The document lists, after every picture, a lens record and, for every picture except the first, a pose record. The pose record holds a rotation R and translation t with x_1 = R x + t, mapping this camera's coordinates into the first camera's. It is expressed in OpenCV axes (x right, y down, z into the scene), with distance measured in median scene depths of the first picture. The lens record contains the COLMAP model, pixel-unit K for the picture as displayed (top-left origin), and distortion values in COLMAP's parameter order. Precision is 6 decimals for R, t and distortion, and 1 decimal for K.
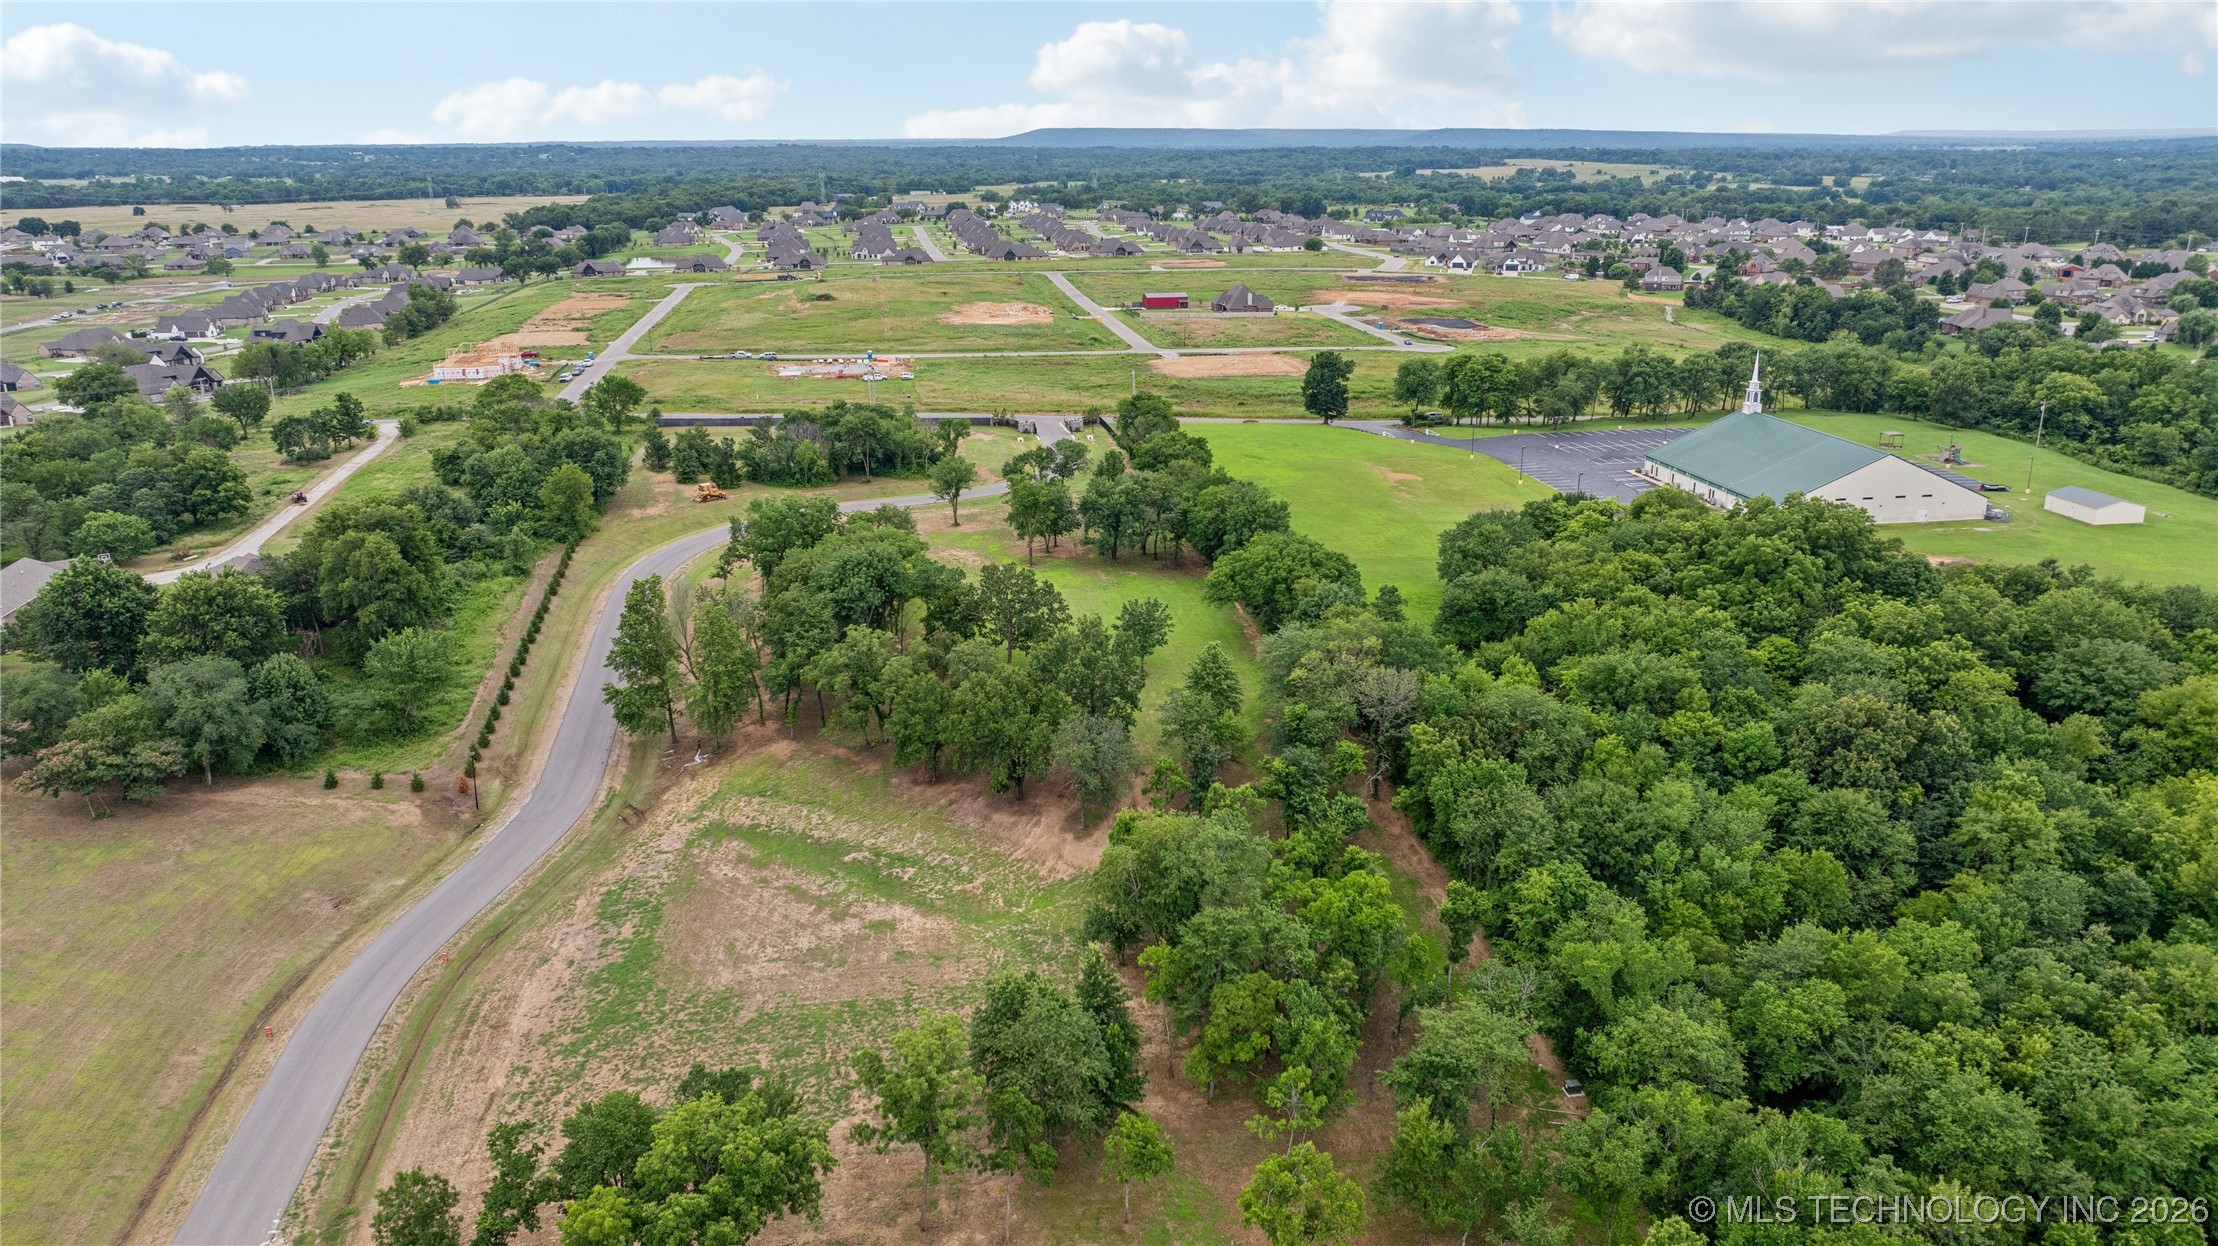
lens RADIAL K [[1580.8, 0, 1099.4], [0, 1580.8, 634.4], [0, 0, 1]] dist [-0.017469, 0.007682]
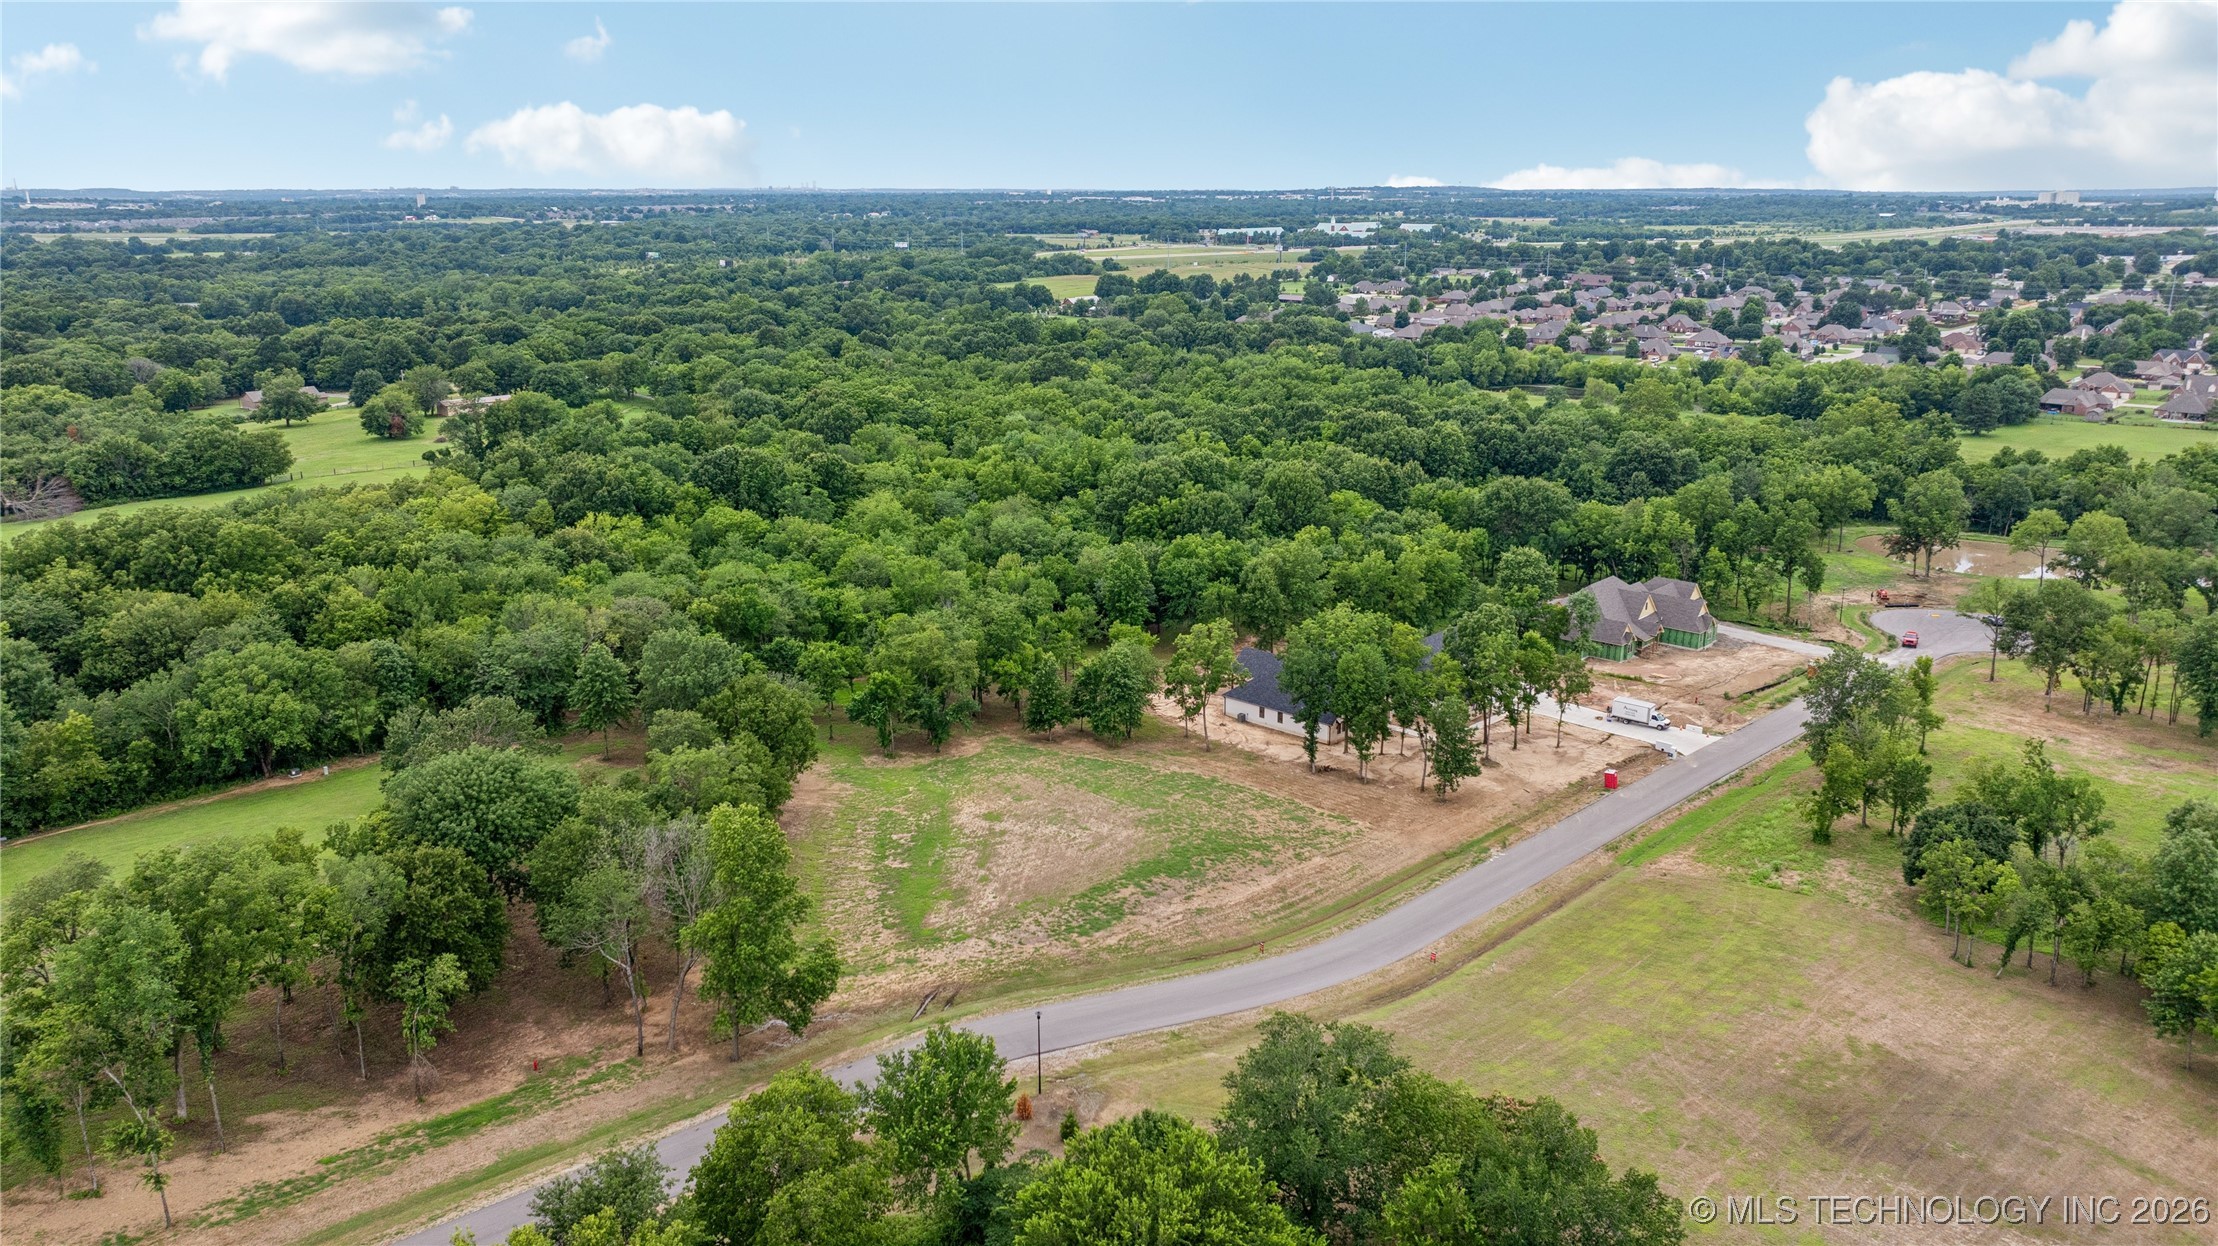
lens RADIAL K [[1580.8, 0, 1118.0], [0, 1580.8, 619.5], [0, 0, 1]] dist [-0.017469, 0.007682]
pose [[-0.614506, -0.201496, 0.762746, -0.929122], [0.244498, 0.870587, 0.426964, -0.370592], [-0.750069, 0.448862, -0.485716, 1.250246]]
